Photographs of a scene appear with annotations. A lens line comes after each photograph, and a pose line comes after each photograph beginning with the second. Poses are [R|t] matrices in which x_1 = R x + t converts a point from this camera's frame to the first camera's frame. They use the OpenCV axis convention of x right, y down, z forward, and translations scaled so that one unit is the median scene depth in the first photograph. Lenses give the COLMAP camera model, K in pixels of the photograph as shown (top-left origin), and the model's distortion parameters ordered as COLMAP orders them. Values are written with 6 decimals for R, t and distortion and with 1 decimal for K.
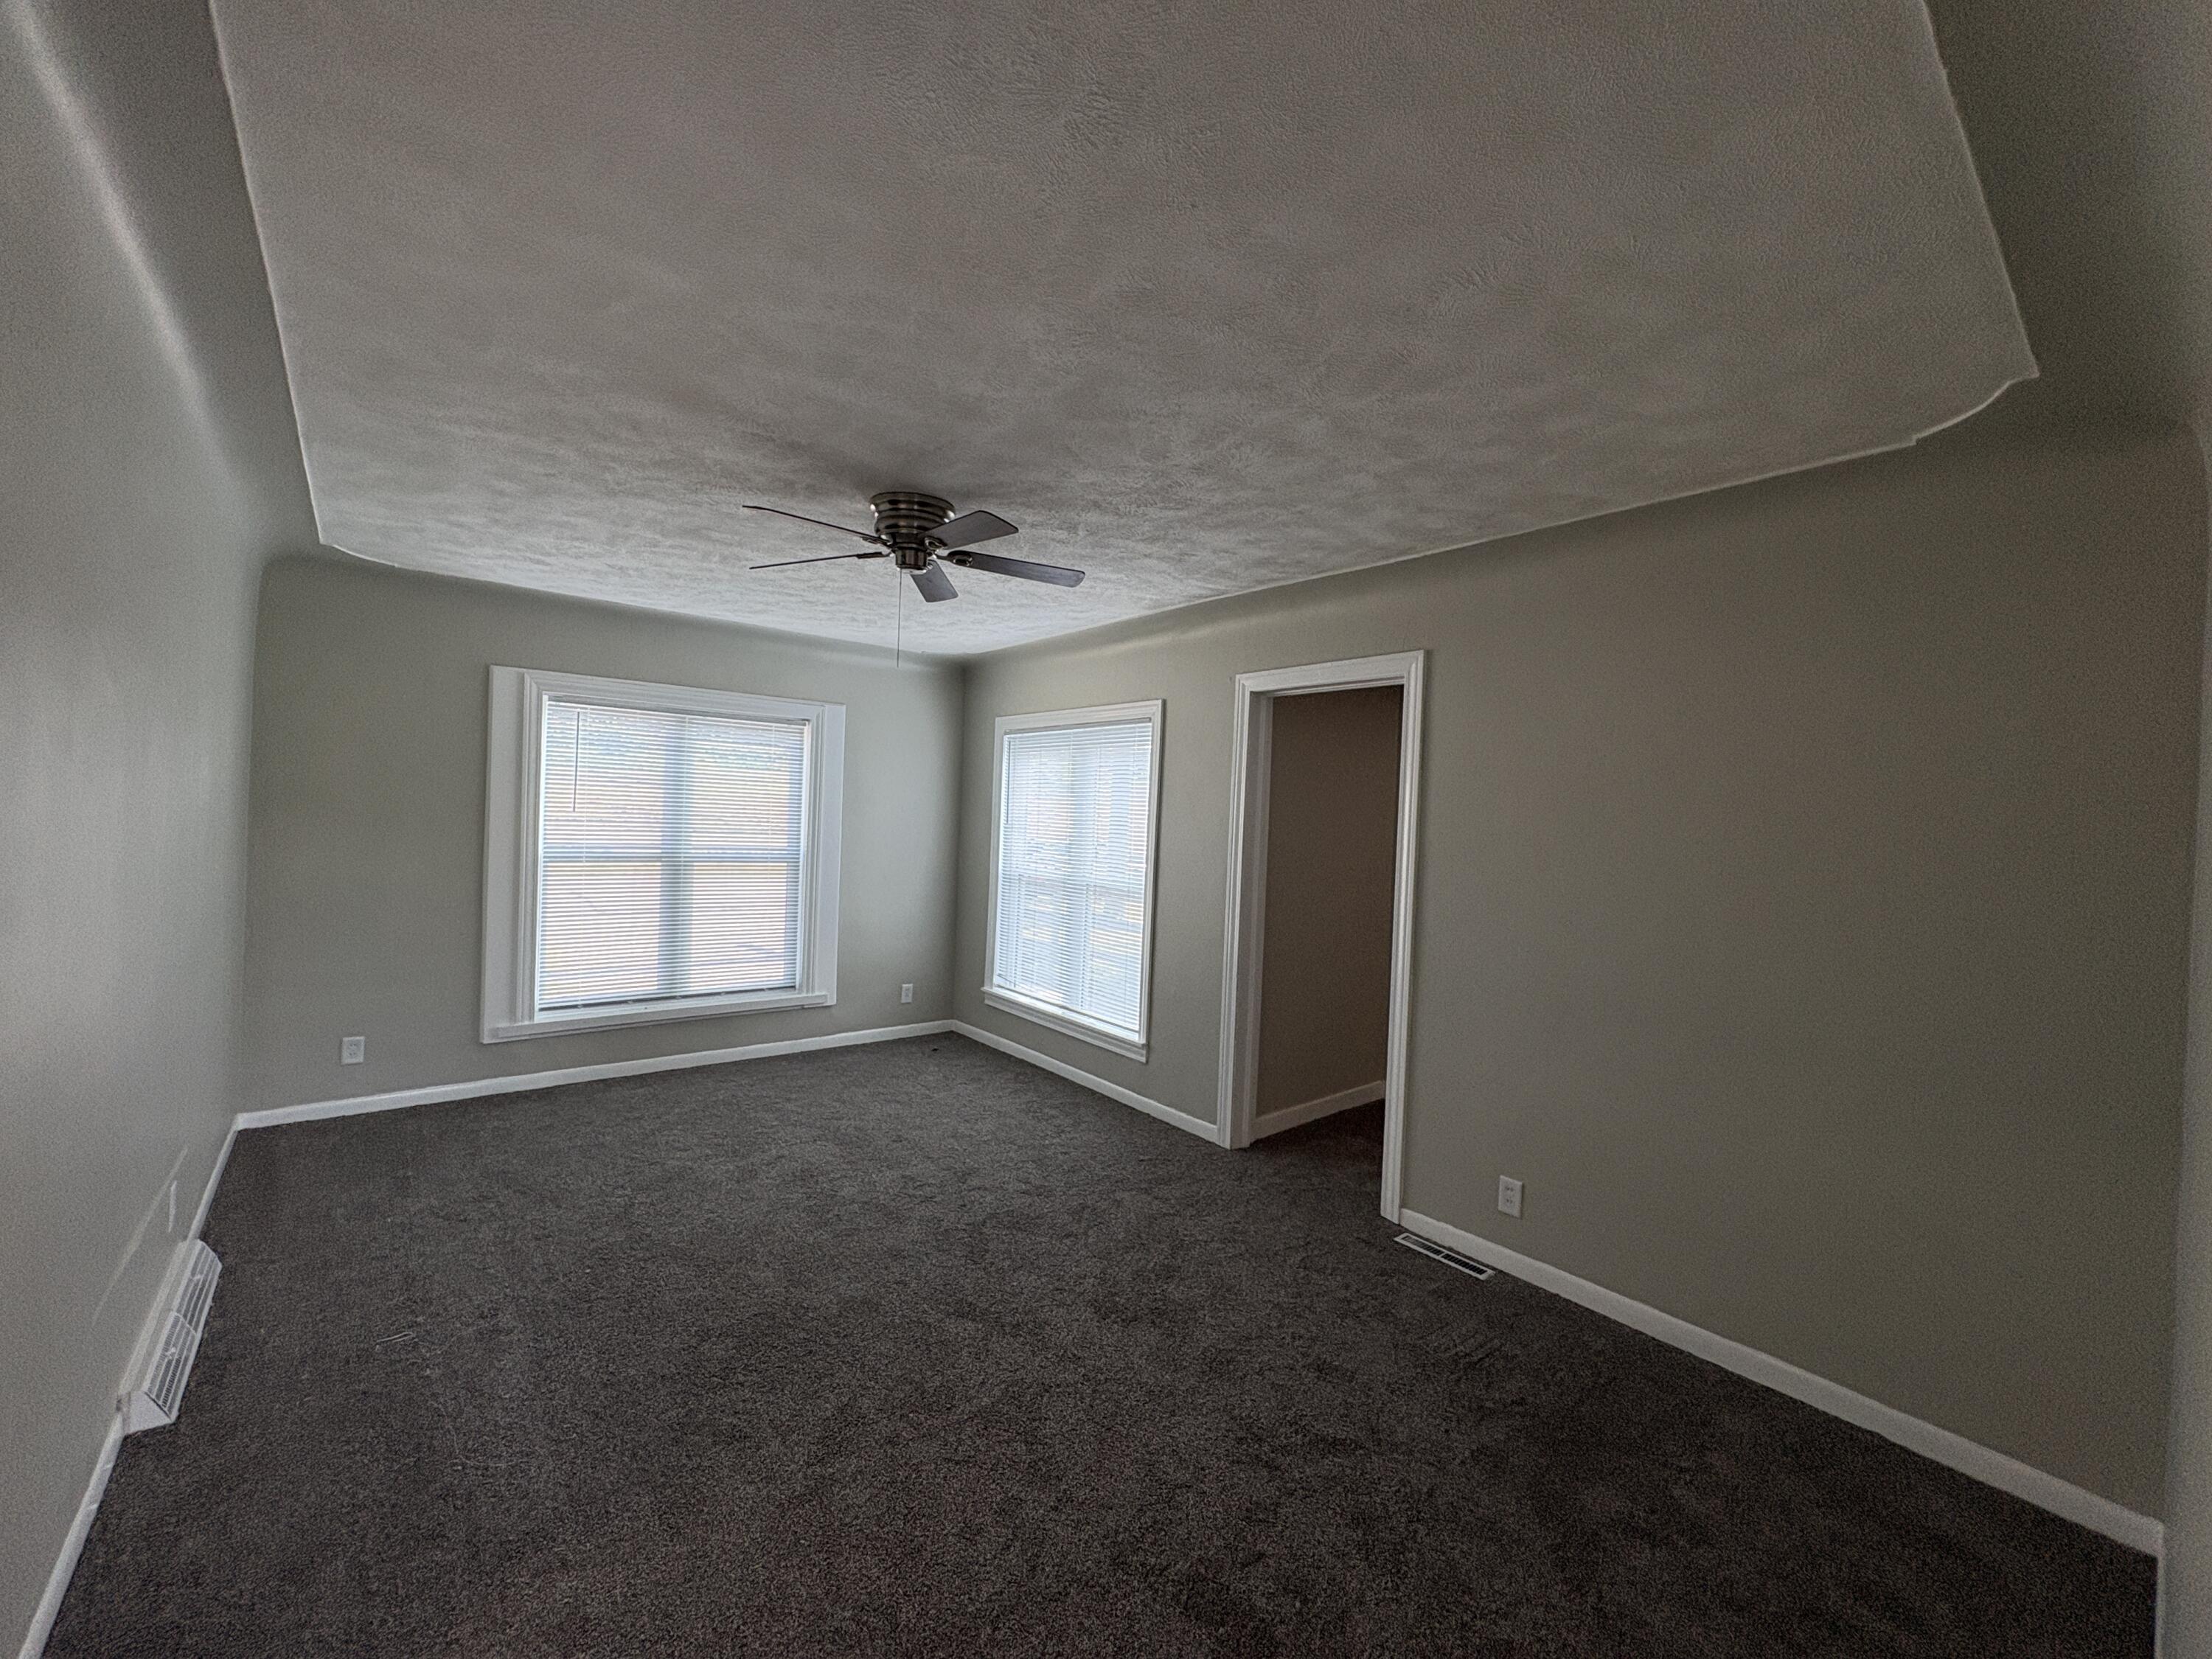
lens RADIAL K [[876.7, 0, 1104.3], [0, 876.7, 825.4], [0, 0, 1]] dist [-0.002677, 0.000820]
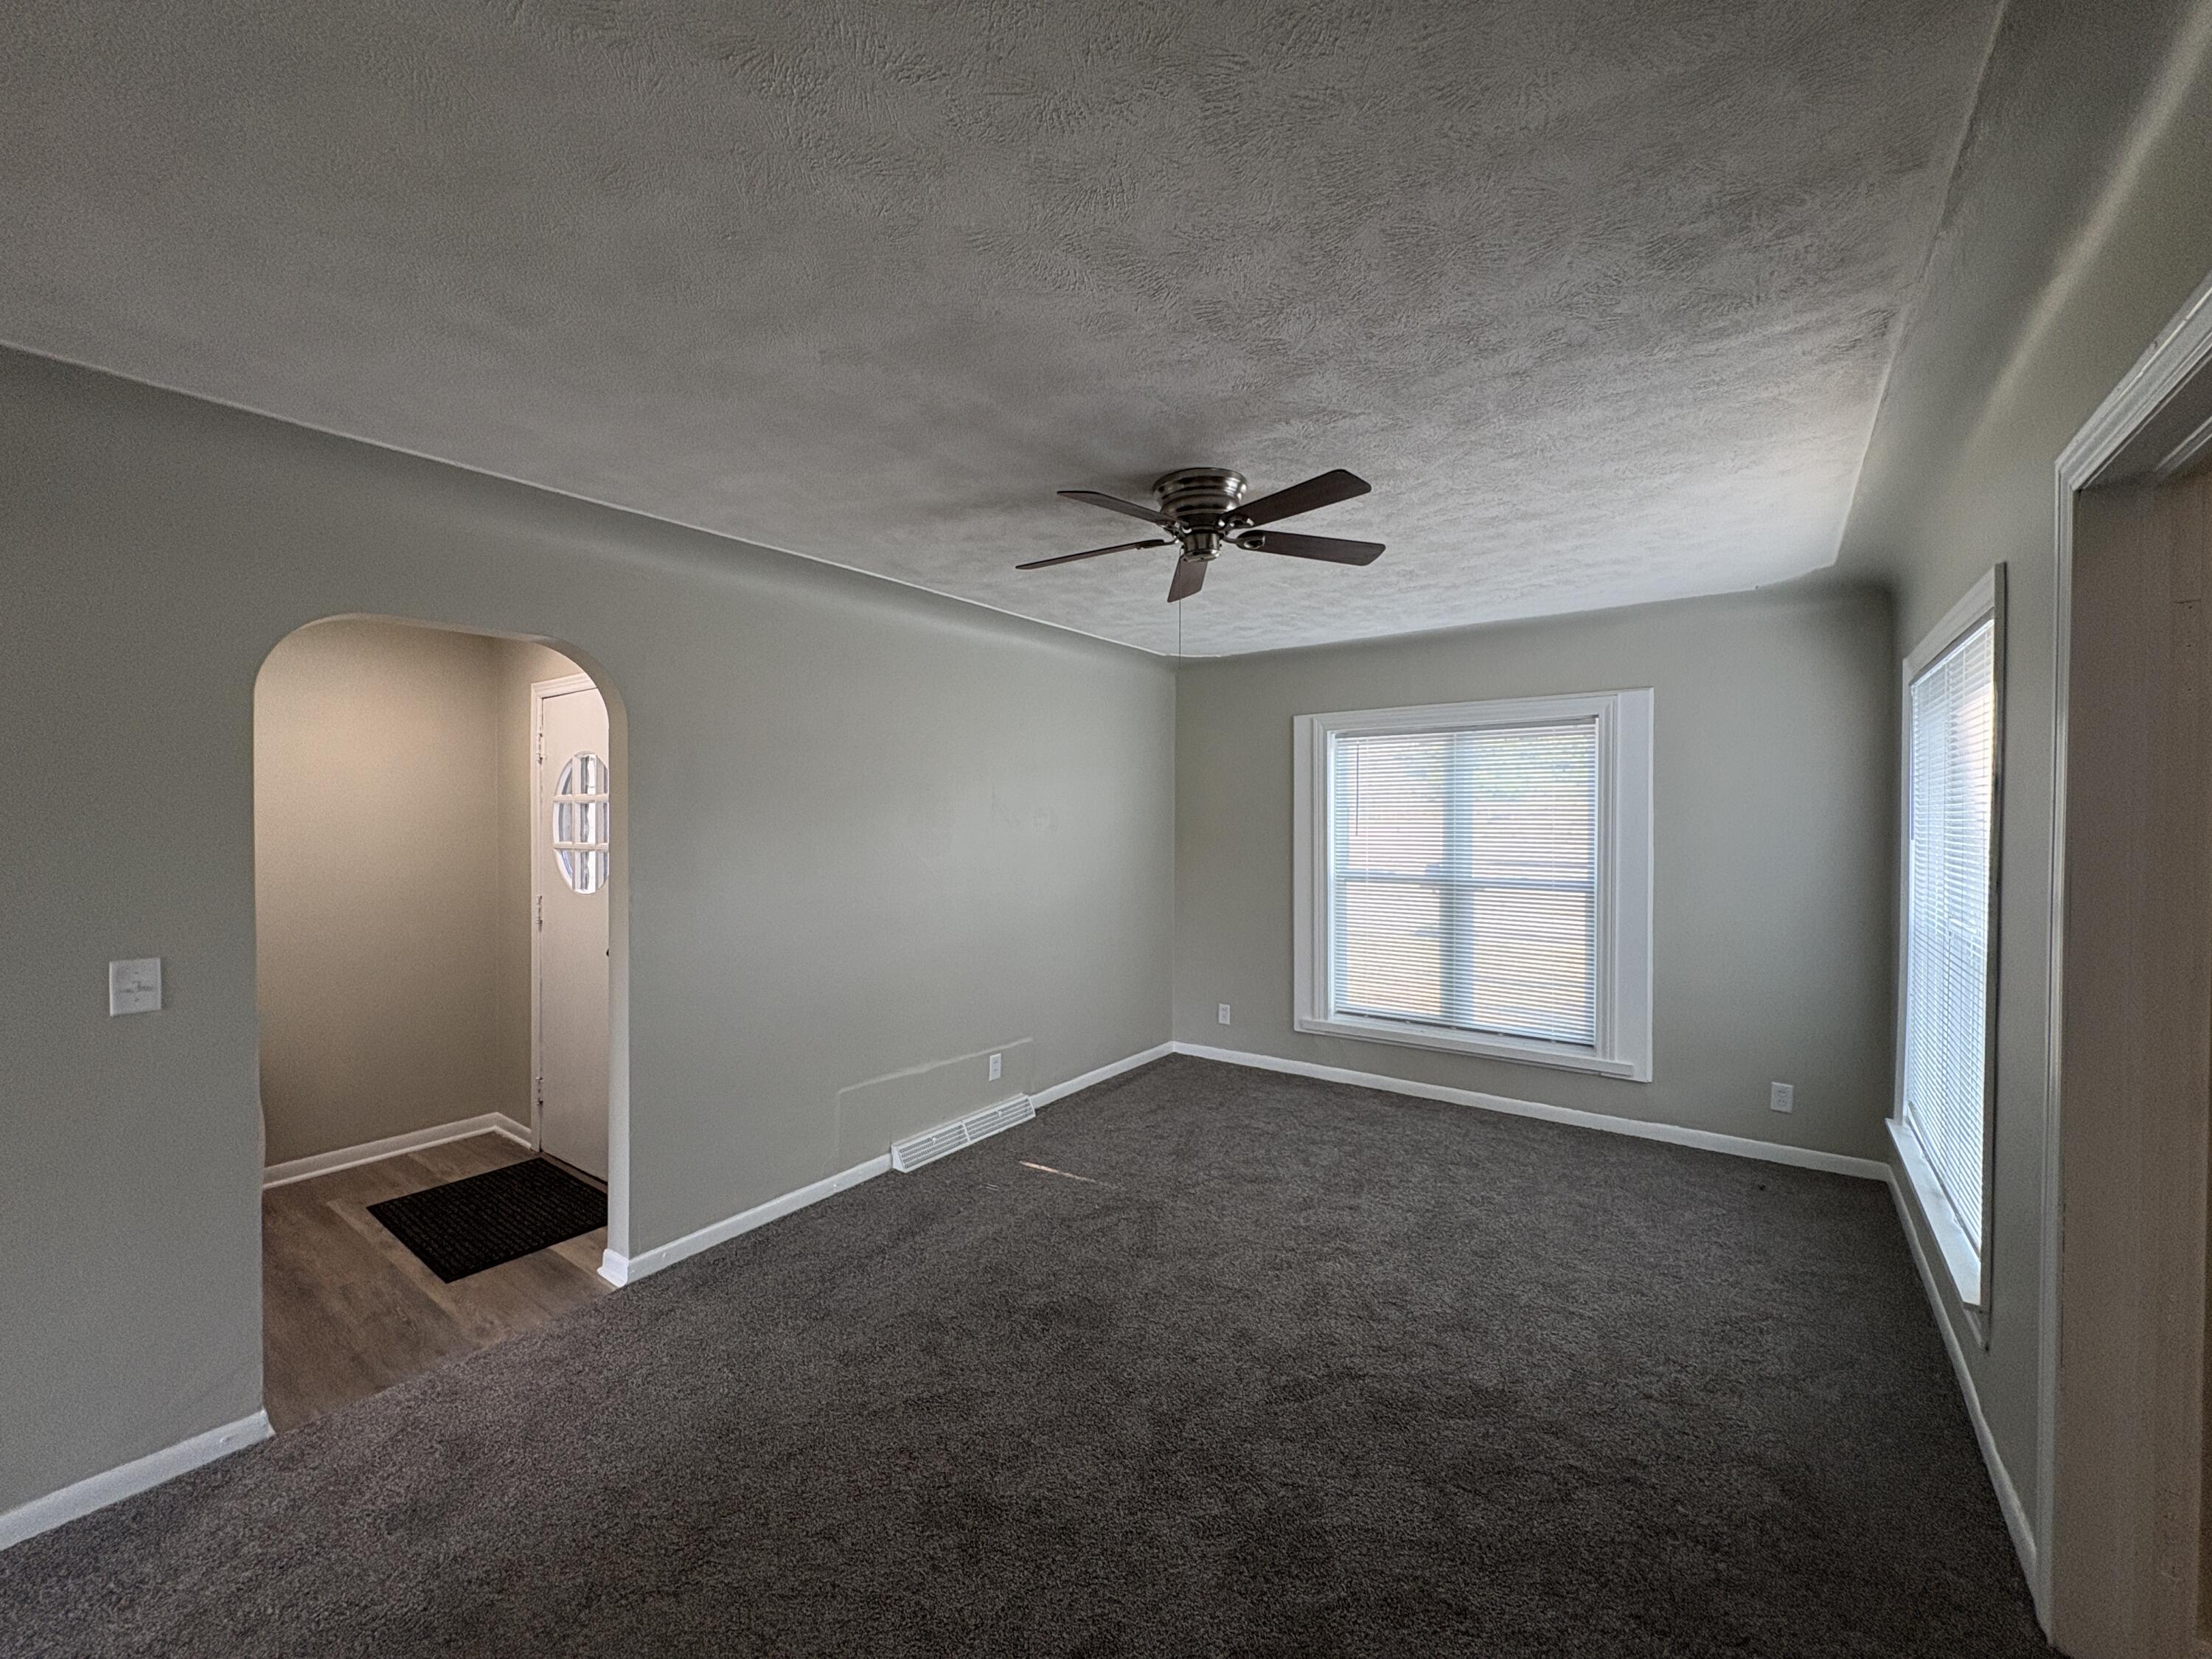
lens RADIAL K [[876.7, 0, 1105.7], [0, 876.7, 824.3], [0, 0, 1]] dist [-0.002677, 0.000820]
pose [[0.252405, -0.034900, -0.966992, 0.371188], [0.002910, 0.999372, -0.035309, 0.007965], [0.967617, 0.006098, 0.252348, 0.414923]]
